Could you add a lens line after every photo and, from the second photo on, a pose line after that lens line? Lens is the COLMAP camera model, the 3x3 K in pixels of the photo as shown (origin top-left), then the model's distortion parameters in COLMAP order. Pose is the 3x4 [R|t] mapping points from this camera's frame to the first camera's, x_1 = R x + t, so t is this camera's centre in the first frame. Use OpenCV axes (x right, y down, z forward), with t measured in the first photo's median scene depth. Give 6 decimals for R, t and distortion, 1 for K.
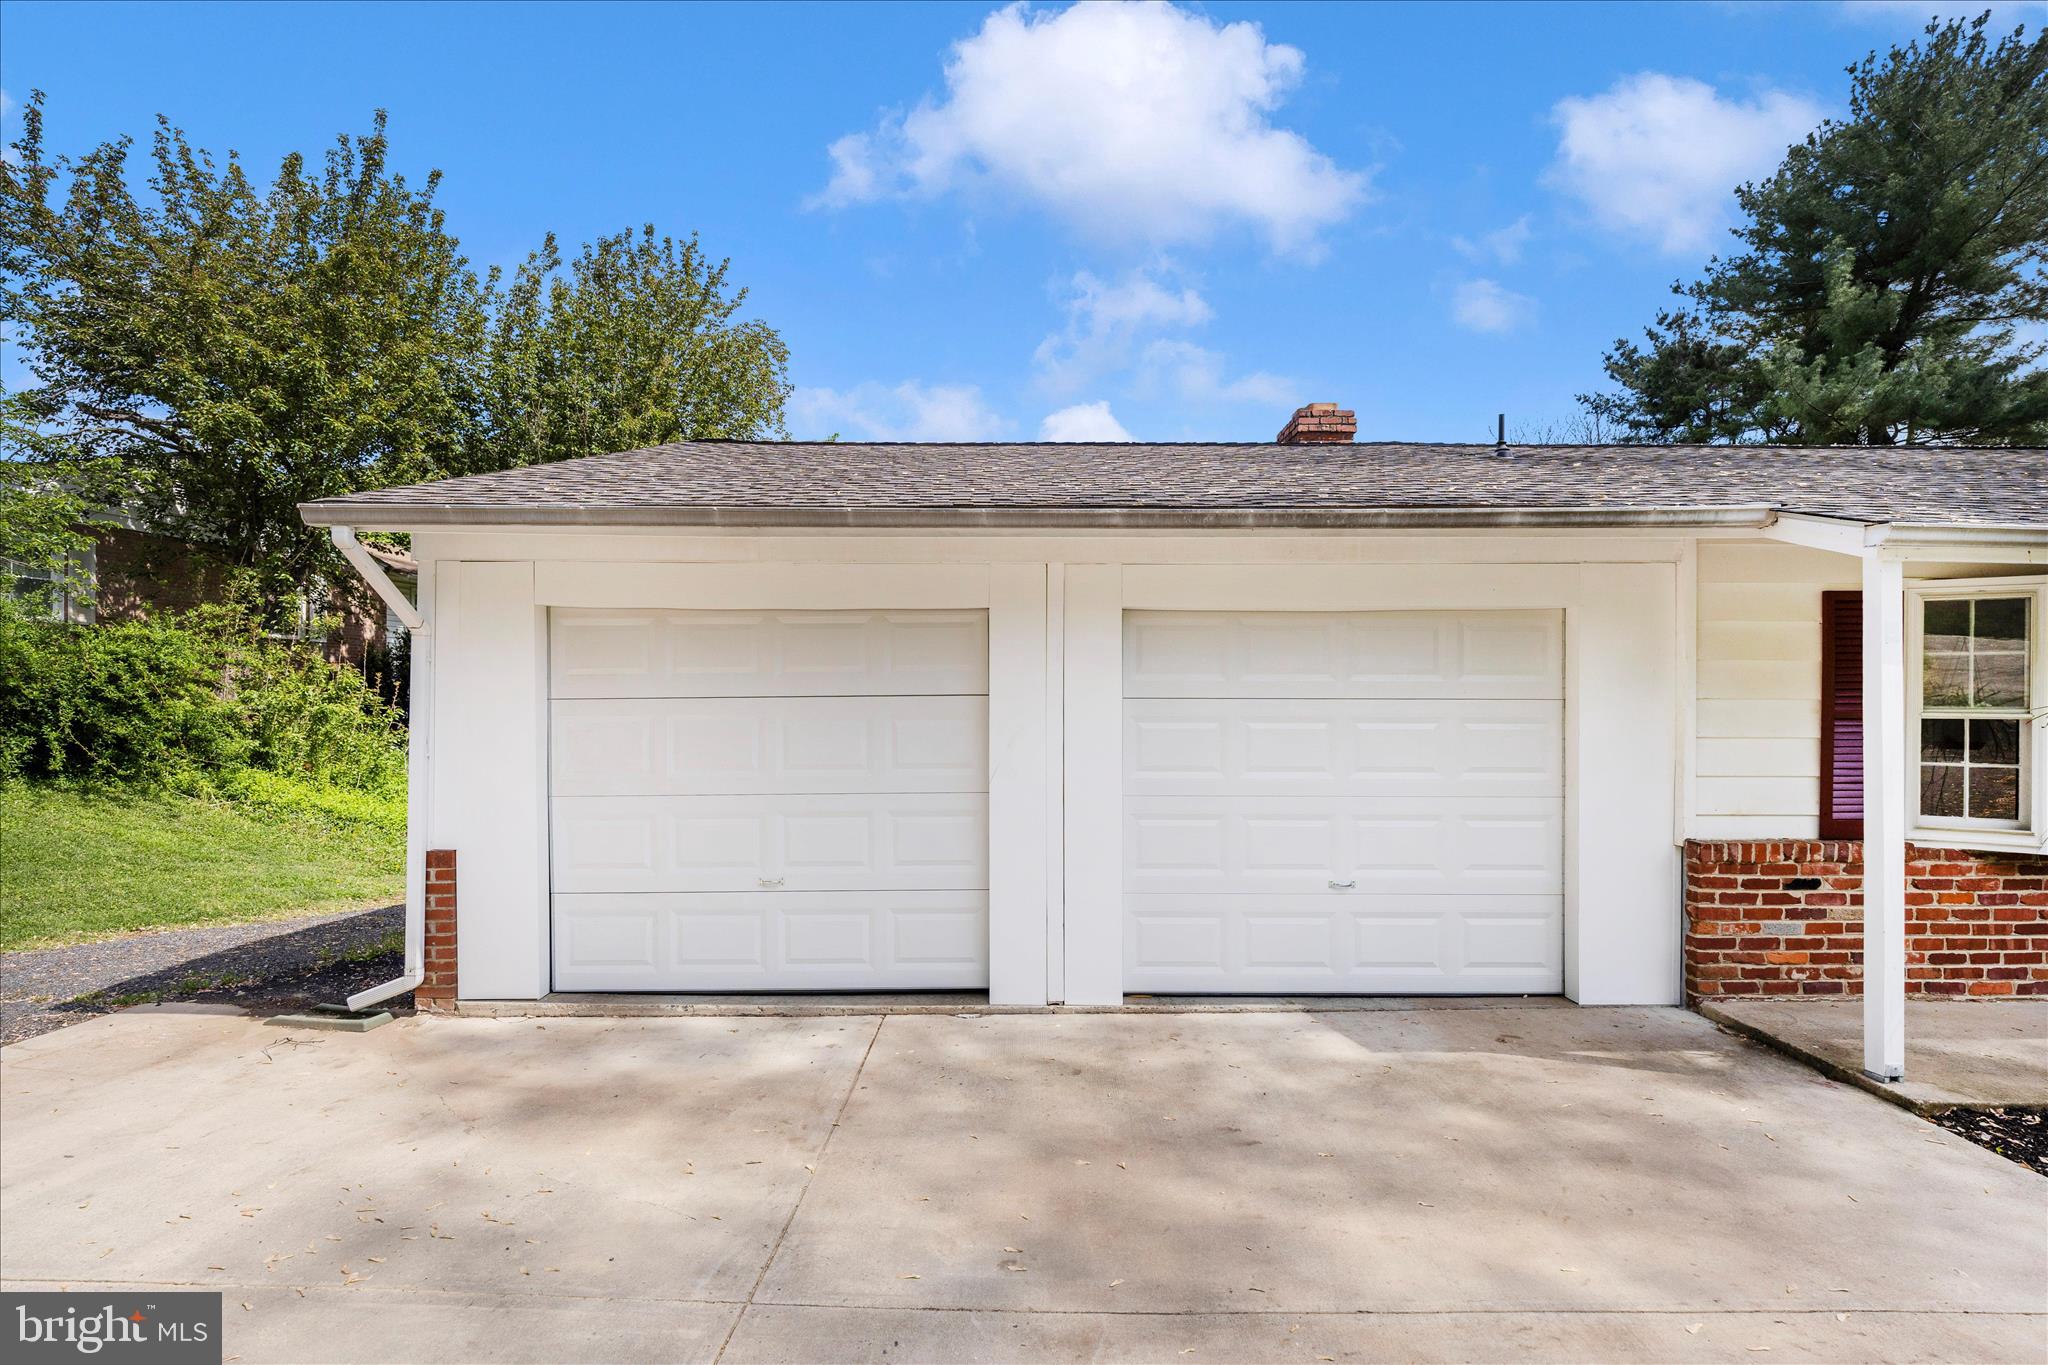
lens RADIAL K [[919.3, 0, 1023.6], [0, 919.3, 692.4], [0, 0, 1]] dist [0.000306, 0.000167]
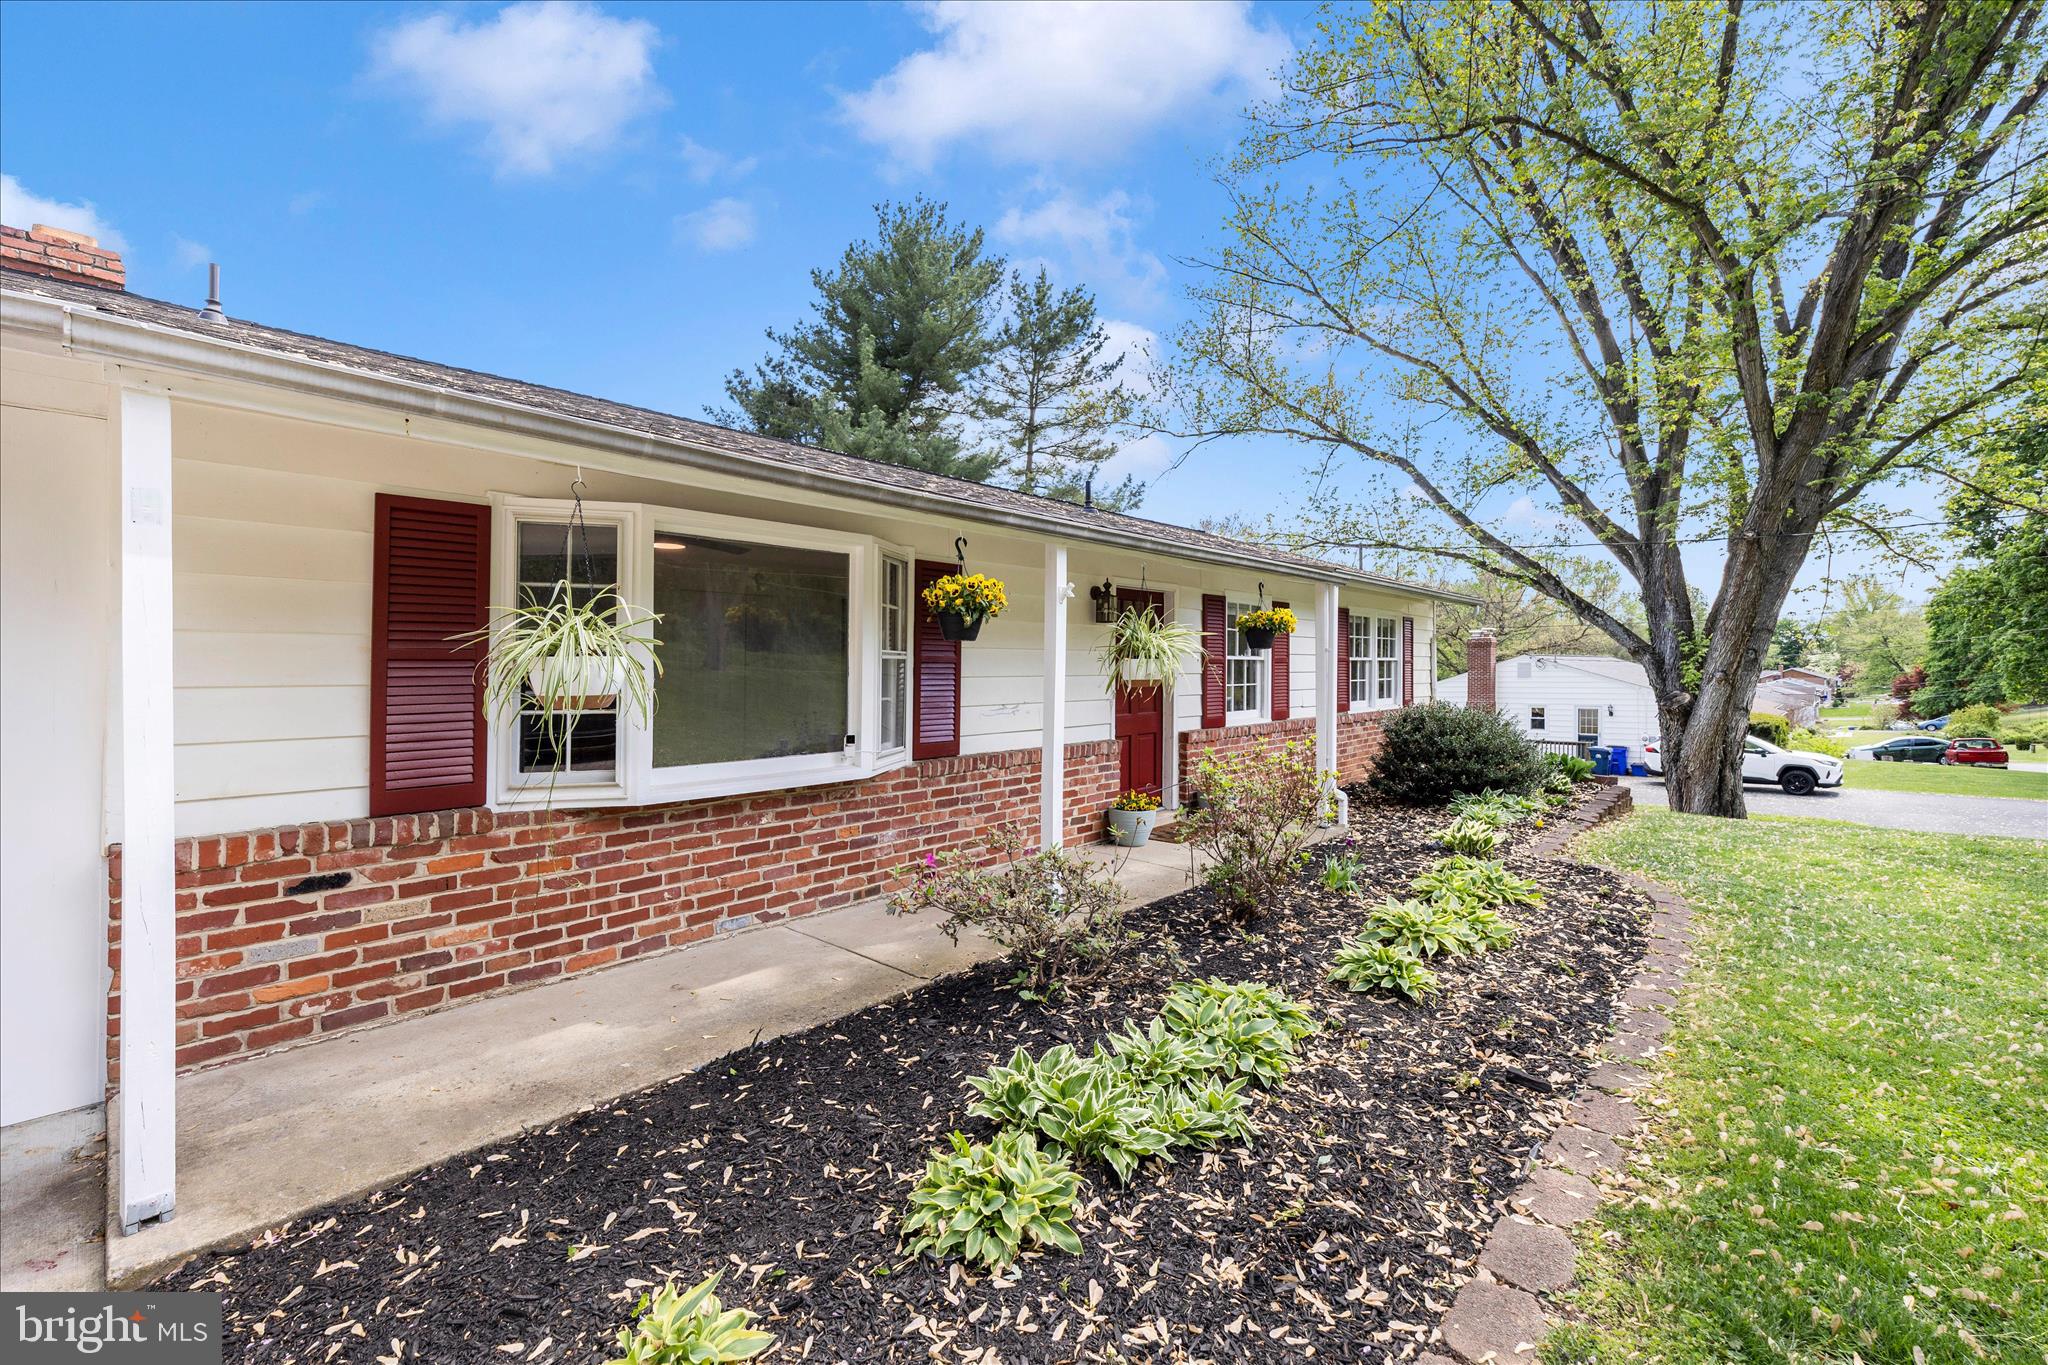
lens RADIAL K [[704.5, 0, 1025.3], [0, 704.5, 680.7], [0, 0, 1]] dist [-0.002540, -0.000335]
pose [[0.725926, -0.010225, 0.687697, 0.872062], [0.001786, 0.999914, 0.012983, 0.040336], [-0.687771, -0.008197, 0.725882, 0.207366]]
